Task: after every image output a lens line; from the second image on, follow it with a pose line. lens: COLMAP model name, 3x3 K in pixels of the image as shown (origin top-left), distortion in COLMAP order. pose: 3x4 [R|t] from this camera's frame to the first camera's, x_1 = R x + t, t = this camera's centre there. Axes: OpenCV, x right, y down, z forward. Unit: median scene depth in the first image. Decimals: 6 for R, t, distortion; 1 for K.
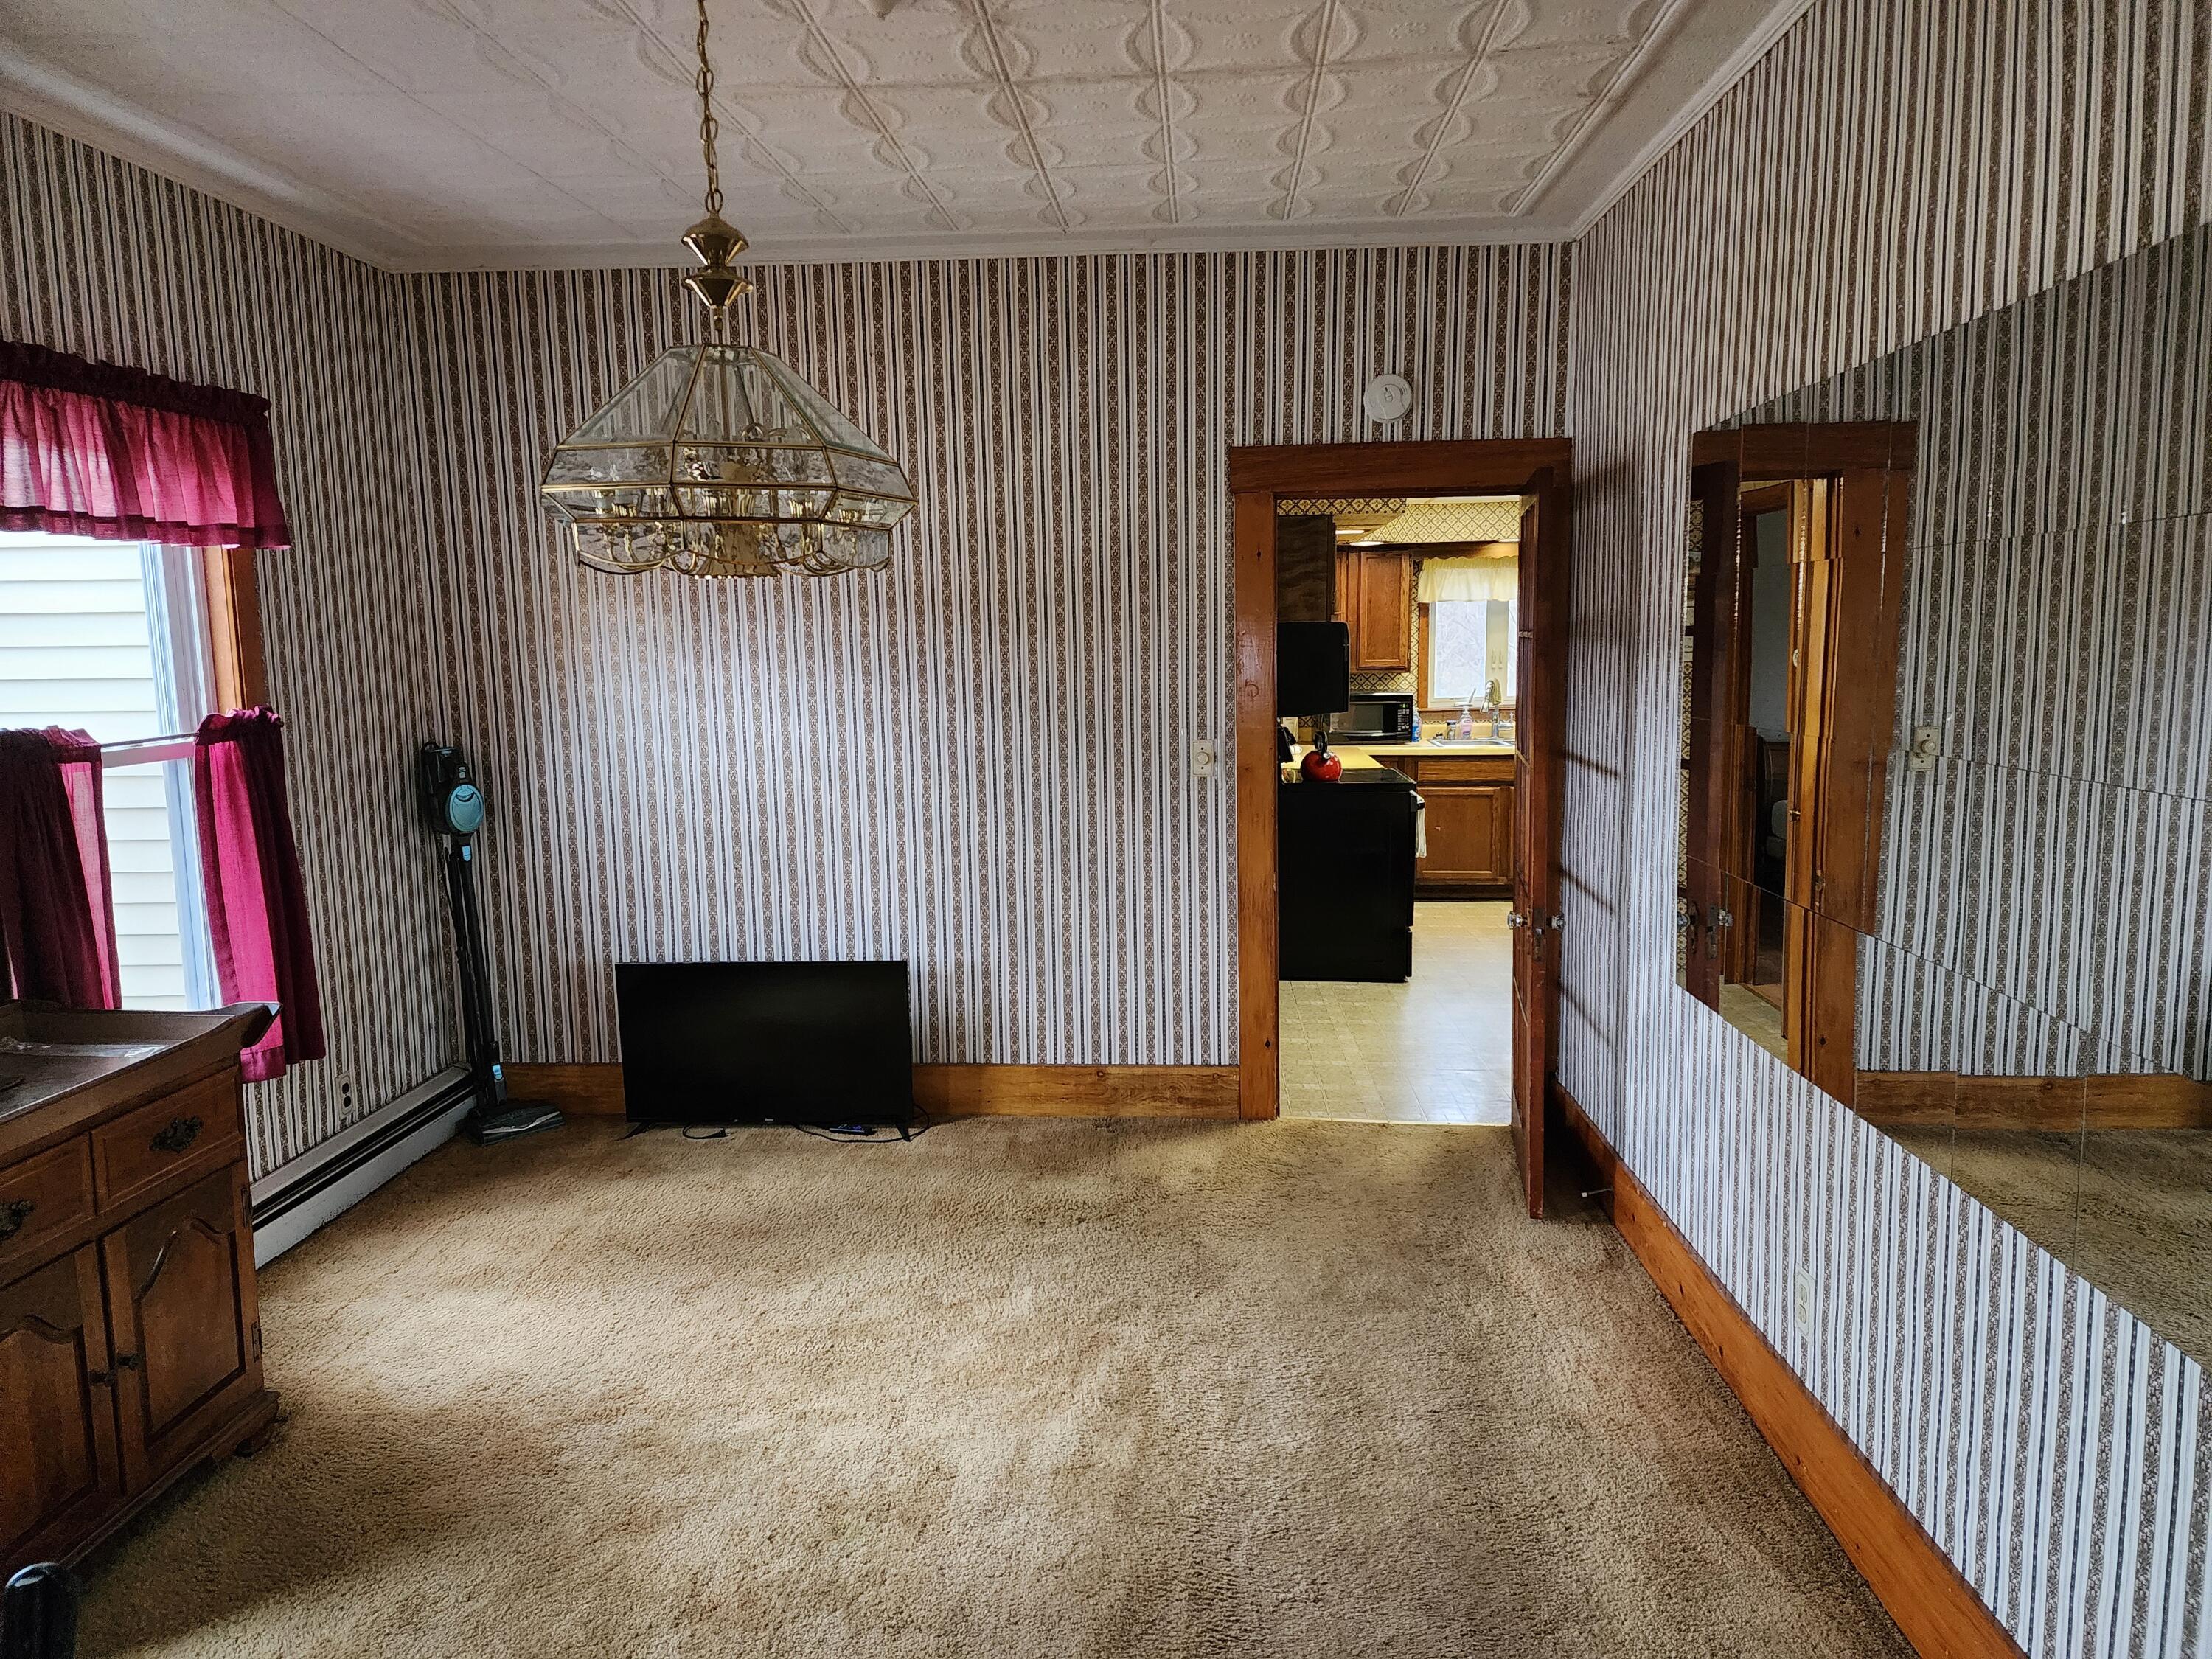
lens RADIAL K [[1483.4, 0, 1106.4], [0, 1483.4, 827.9], [0, 0, 1]] dist [0.001046, -0.008054]
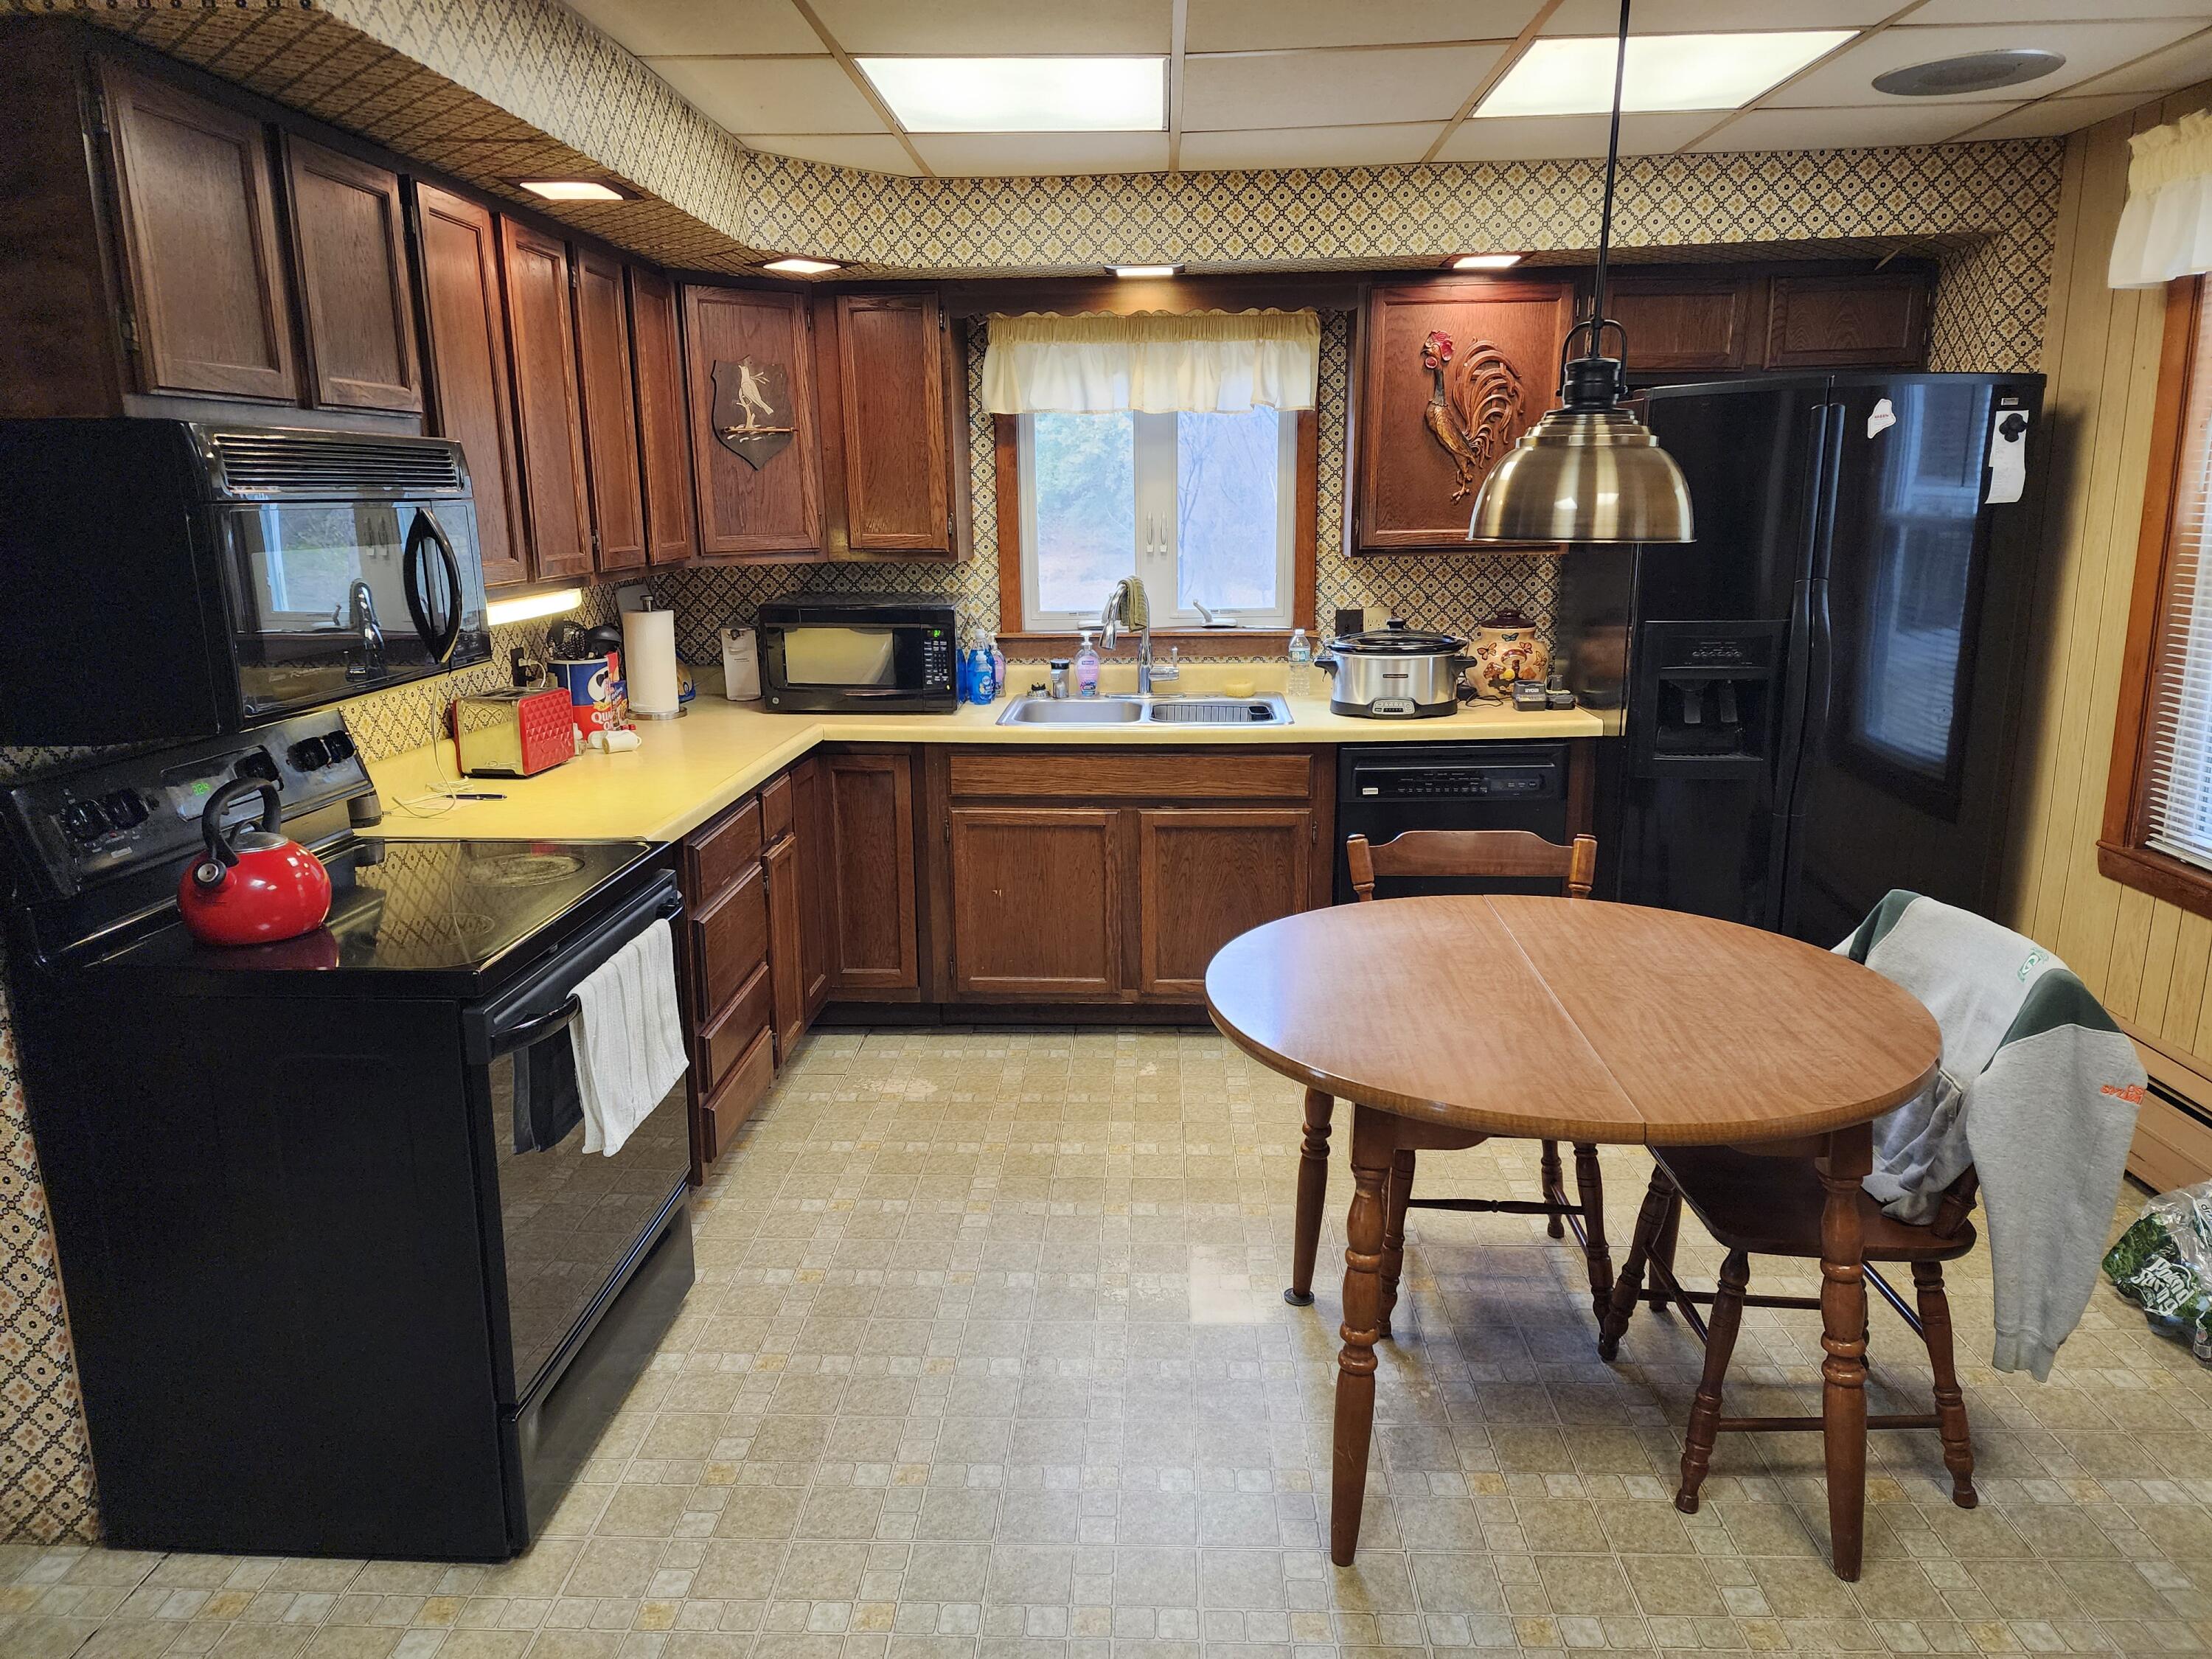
lens RADIAL K [[1483.4, 0, 1104.8], [0, 1483.4, 832.9], [0, 0, 1]] dist [0.001046, -0.008054]
pose [[0.999692, 0.006044, 0.024060, 0.240998], [-0.008368, 0.995182, 0.097687, -0.064563], [-0.023353, -0.097859, 0.994926, 0.510676]]
